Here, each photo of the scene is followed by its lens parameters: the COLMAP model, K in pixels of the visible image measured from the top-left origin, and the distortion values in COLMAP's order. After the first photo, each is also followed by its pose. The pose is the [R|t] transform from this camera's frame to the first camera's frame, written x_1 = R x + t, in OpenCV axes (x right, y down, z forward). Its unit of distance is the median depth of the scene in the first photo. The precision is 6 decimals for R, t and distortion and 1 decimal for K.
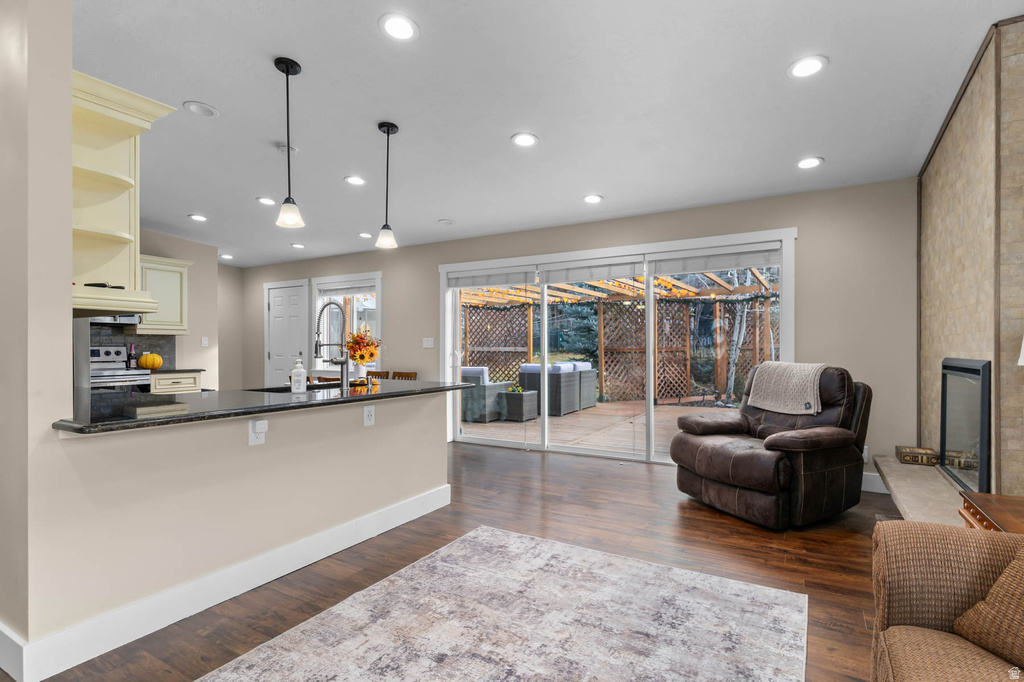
lens RADIAL K [[492.3, 0, 529.1], [0, 492.3, 347.1], [0, 0, 1]] dist [-0.001134, 0.000153]
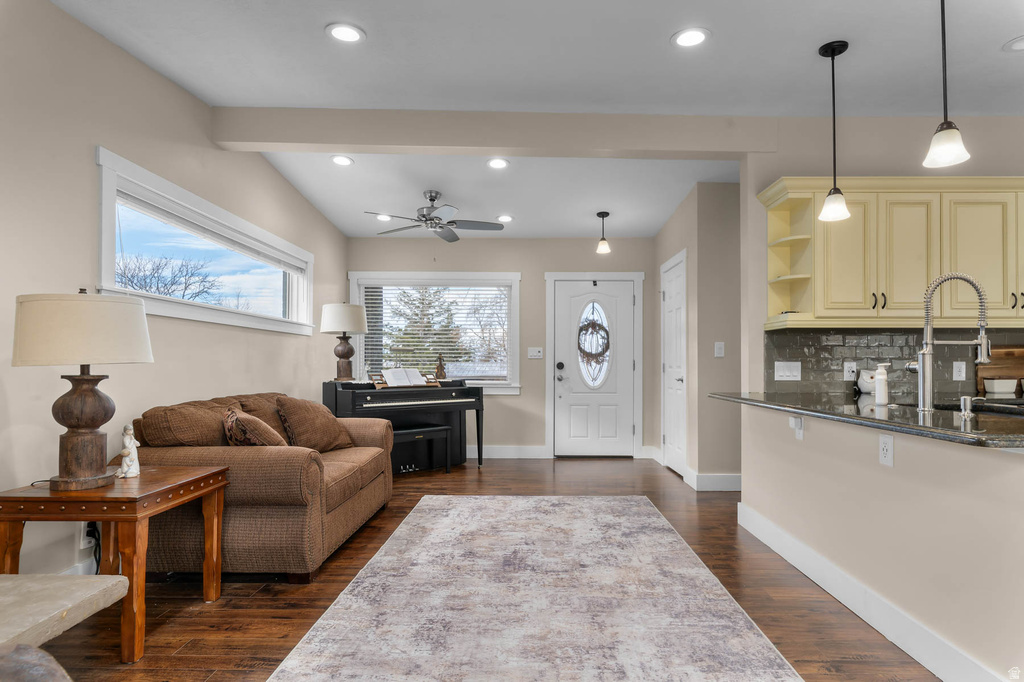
lens RADIAL K [[547.2, 0, 536.4], [0, 547.2, 361.7], [0, 0, 1]] dist [0.001247, 0.000134]
pose [[-0.866412, 0.001309, -0.499328, 0.579798], [0.004486, 0.999977, -0.005164, 0.028628], [0.499309, -0.006714, -0.866398, 1.815021]]
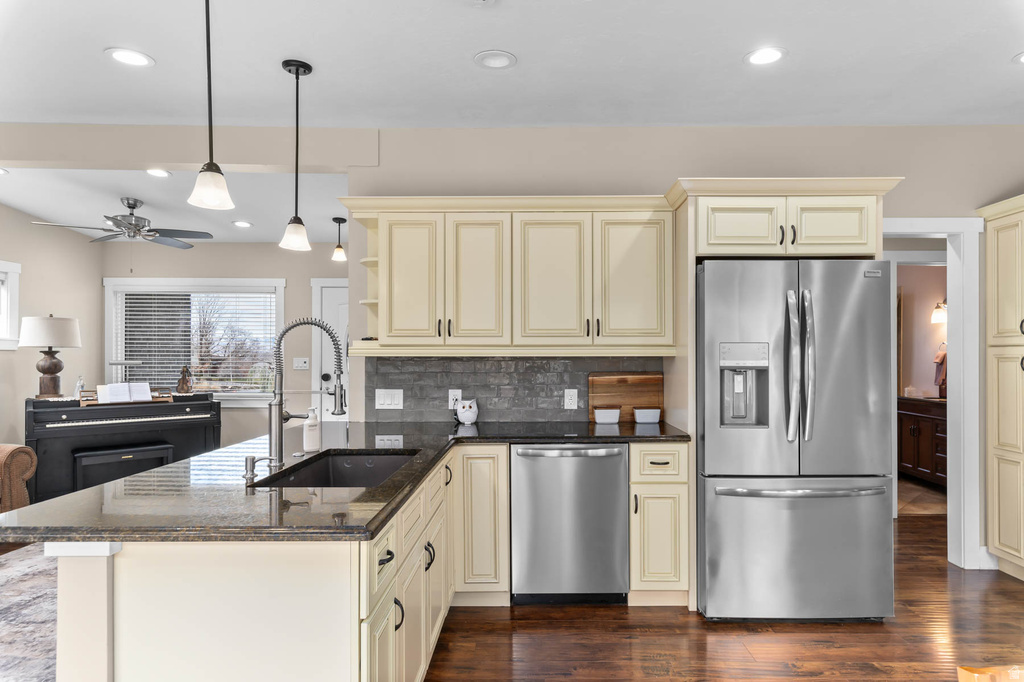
lens RADIAL K [[574.4, 0, 536.1], [0, 574.4, 351.1], [0, 0, 1]] dist [0.005167, 0.000002]
pose [[-0.871907, 0.001087, -0.489671, -0.398032], [0.004672, 0.999970, -0.006099, -0.065202], [0.489649, -0.007606, -0.871886, 2.349973]]
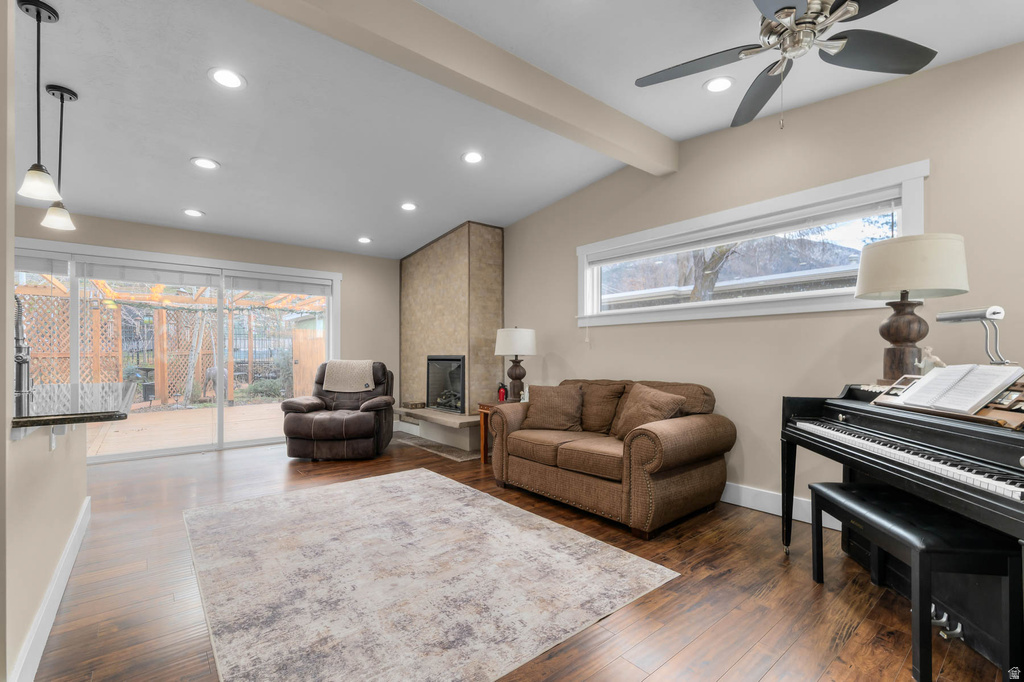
lens RADIAL K [[451.3, 0, 528.1], [0, 451.3, 353.9], [0, 0, 1]] dist [0.000344, -0.000293]
pose [[0.345398, 0.005946, 0.938437, -1.043942], [-0.001389, 0.999982, -0.005825, 0.029844], [-0.938455, 0.000708, 0.345400, -0.074658]]
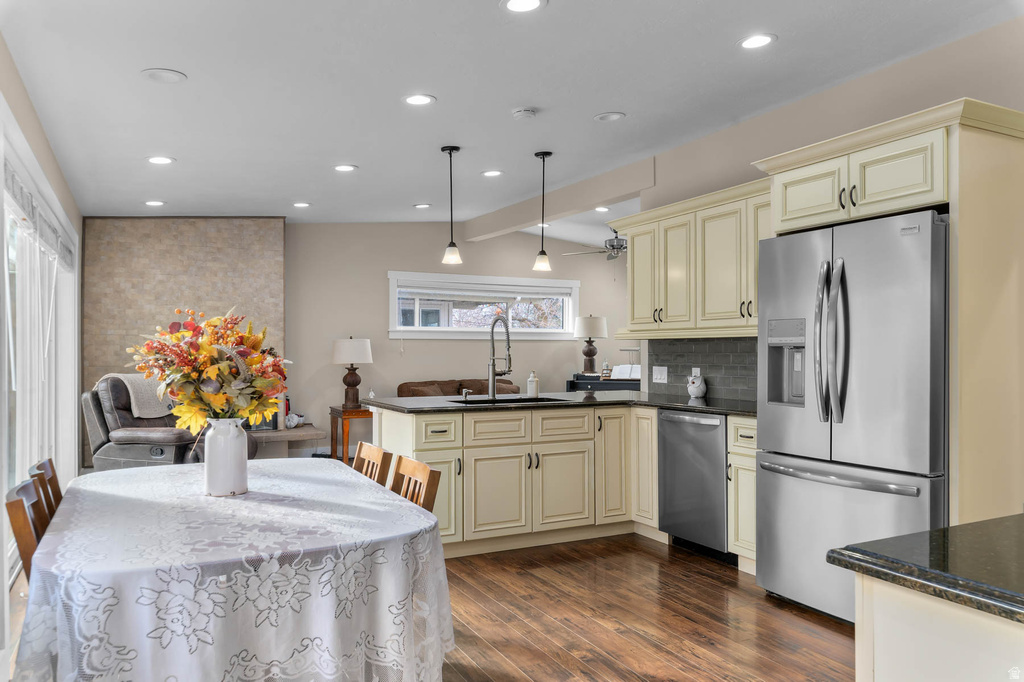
lens RADIAL K [[741.8, 0, 512.0], [0, 741.8, 341.0], [0, 0, 1]] dist [-0.001858, -0.000511]
pose [[-0.833298, 0.012452, 0.552683, -1.728442], [0.004019, 0.999856, -0.016468, -0.020740], [-0.552809, -0.011502, -0.833229, 3.095200]]
